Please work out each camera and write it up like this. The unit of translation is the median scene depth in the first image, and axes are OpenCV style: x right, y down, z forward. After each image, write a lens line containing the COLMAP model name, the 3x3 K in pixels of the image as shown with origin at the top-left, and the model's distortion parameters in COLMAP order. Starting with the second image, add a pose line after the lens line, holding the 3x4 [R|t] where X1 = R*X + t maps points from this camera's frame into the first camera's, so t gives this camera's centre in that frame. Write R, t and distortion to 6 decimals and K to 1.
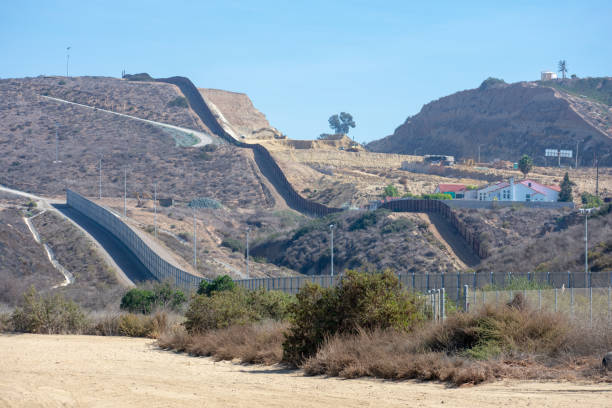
lens RADIAL K [[1979.3, 0, 306.0], [0, 1979.3, 204.0], [0, 0, 1]] dist [0.057866, 0.363129]
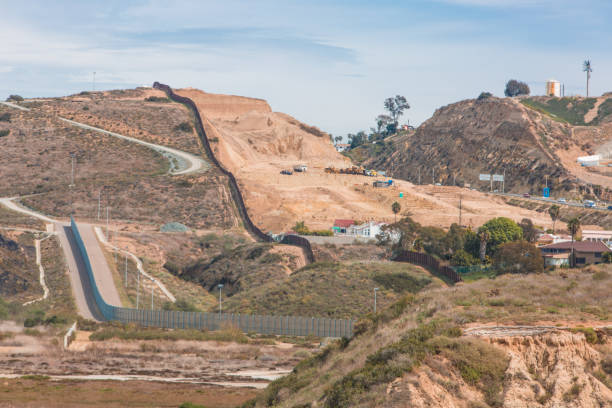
lens RADIAL K [[2679.8, 0, 306.0], [0, 2679.8, 204.0], [0, 0, 1]] dist [-0.391345, -2.080057]
pose [[0.997348, 0.011919, -0.071797, 0.150672], [-0.010095, 0.999619, 0.025708, -0.057188], [0.072076, -0.024915, 0.997088, -0.708958]]
